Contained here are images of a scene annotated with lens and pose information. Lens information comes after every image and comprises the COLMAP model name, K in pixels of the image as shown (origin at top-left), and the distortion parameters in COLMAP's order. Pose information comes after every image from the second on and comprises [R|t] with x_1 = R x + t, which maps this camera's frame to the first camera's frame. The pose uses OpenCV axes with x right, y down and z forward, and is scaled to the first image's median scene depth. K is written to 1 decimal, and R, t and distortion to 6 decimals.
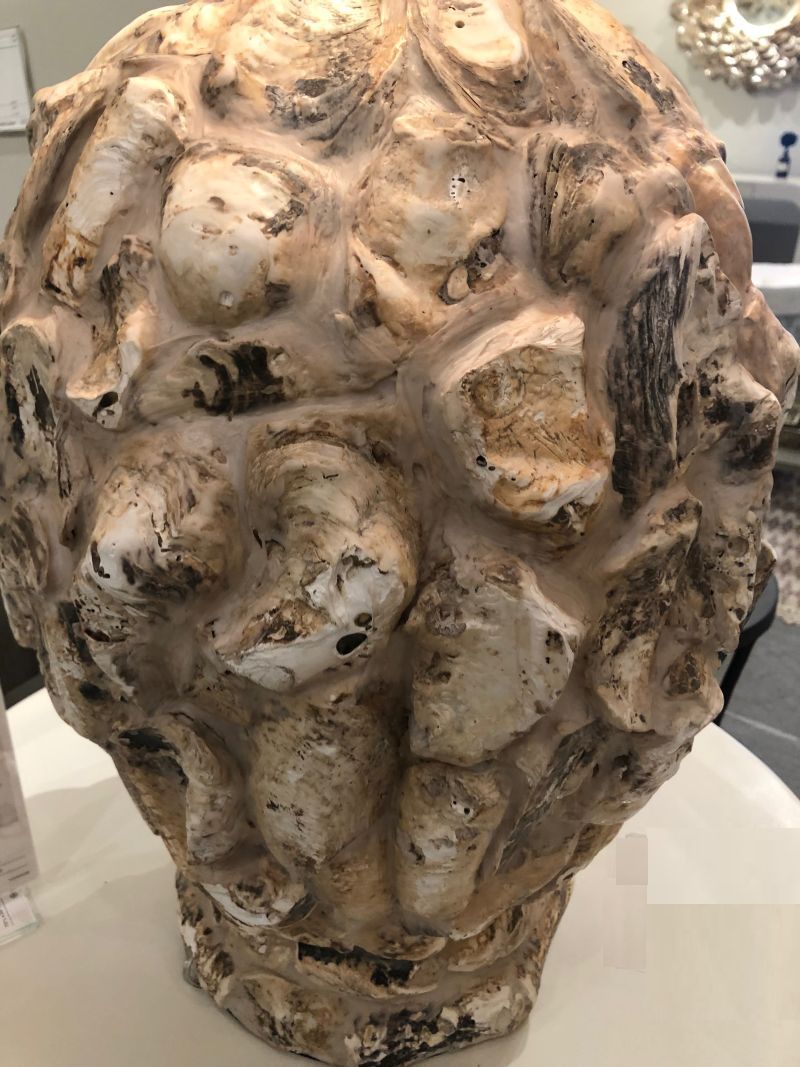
lens RADIAL K [[877.1, 0, 400.0], [0, 877.1, 533.5], [0, 0, 1]] dist [0.065042, -0.091370]
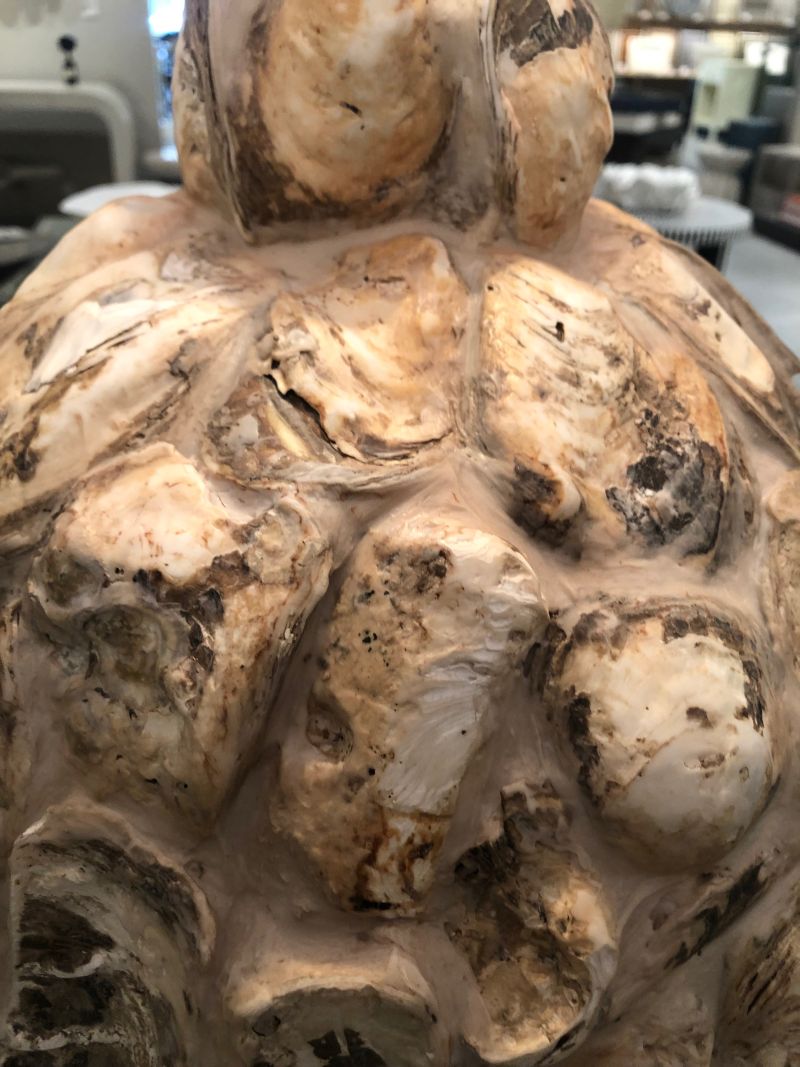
lens RADIAL K [[894.2, 0, 400.0], [0, 894.2, 533.5], [0, 0, 1]] dist [0.081522, -0.266752]
pose [[0.736482, -0.331213, 0.589824, -0.701887], [0.265987, 0.943488, 0.197687, -0.672218], [-0.621969, 0.011292, 0.782961, 0.578702]]
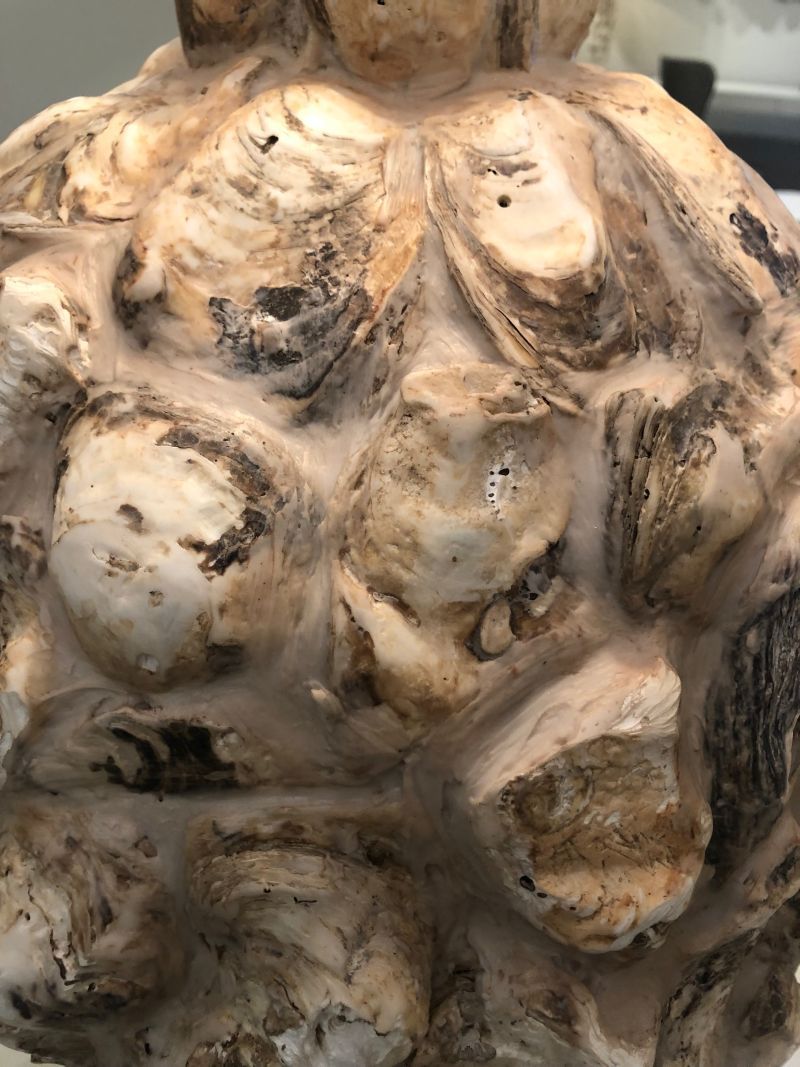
lens RADIAL K [[878.6, 0, 408.8], [0, 878.6, 530.8], [0, 0, 1]] dist [0.008510, -0.003600]
pose [[0.999848, 0.008958, 0.014935, -0.011432], [-0.010490, 0.994322, 0.105897, -0.416114], [-0.013902, -0.106038, 0.994265, 0.337923]]
